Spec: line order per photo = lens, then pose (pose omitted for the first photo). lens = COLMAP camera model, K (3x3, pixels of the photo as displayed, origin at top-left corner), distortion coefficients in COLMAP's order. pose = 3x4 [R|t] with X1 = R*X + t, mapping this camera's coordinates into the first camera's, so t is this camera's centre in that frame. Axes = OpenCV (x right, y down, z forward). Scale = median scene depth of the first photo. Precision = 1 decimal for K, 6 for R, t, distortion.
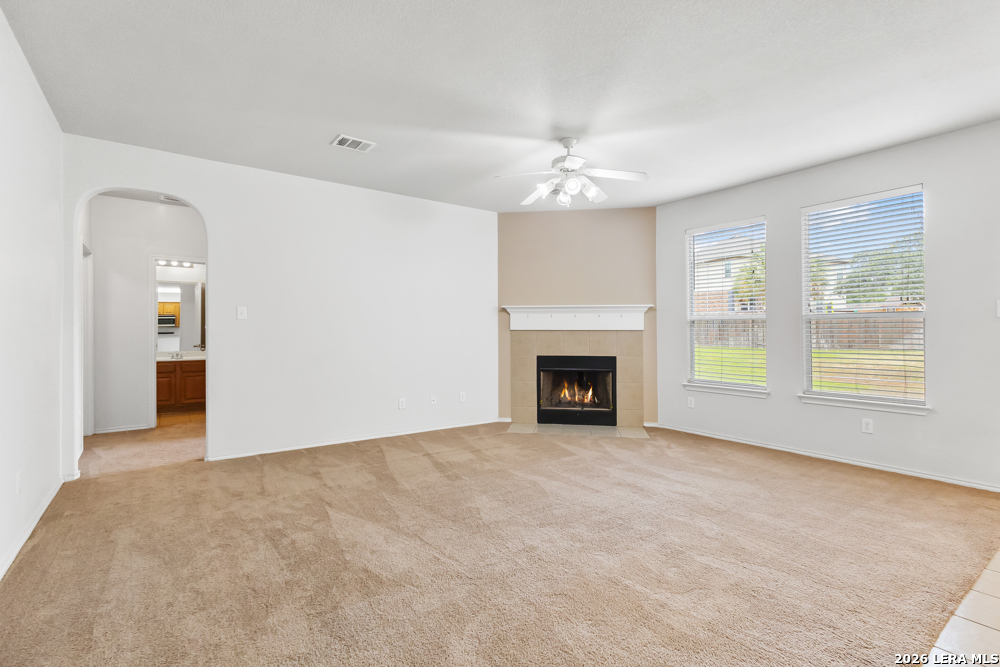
lens RADIAL K [[467.9, 0, 495.6], [0, 467.9, 331.4], [0, 0, 1]] dist [0.005805, 0.001766]
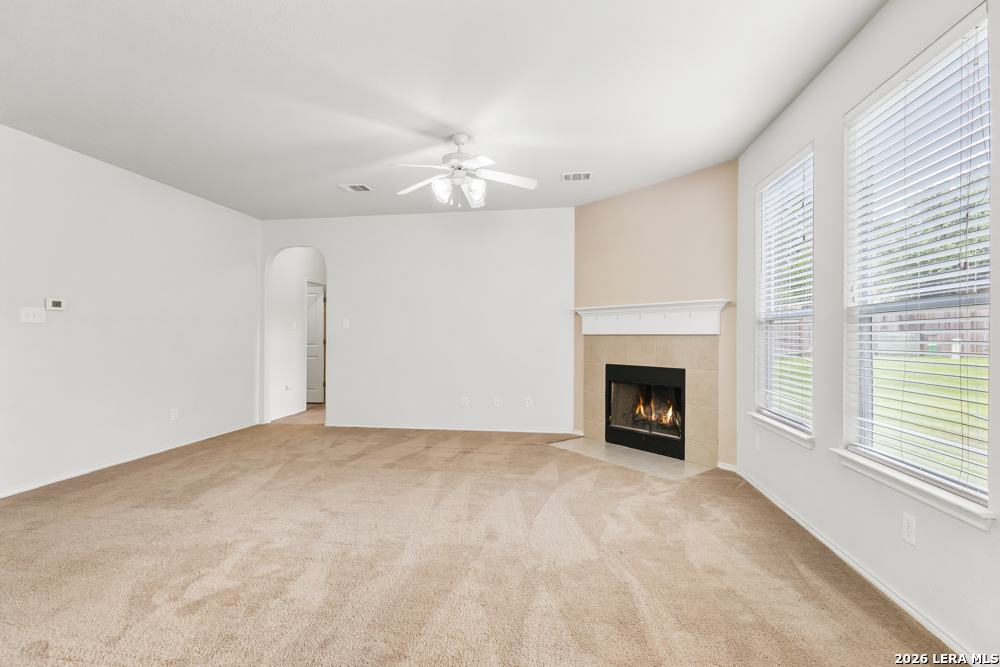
lens RADIAL K [[467.9, 0, 485.7], [0, 467.9, 339.0], [0, 0, 1]] dist [0.005805, 0.001766]
pose [[0.707484, 0.001360, -0.706728, 0.571228], [0.004110, 0.999973, 0.006038, -0.000807], [0.706718, -0.007176, 0.707459, 0.236606]]
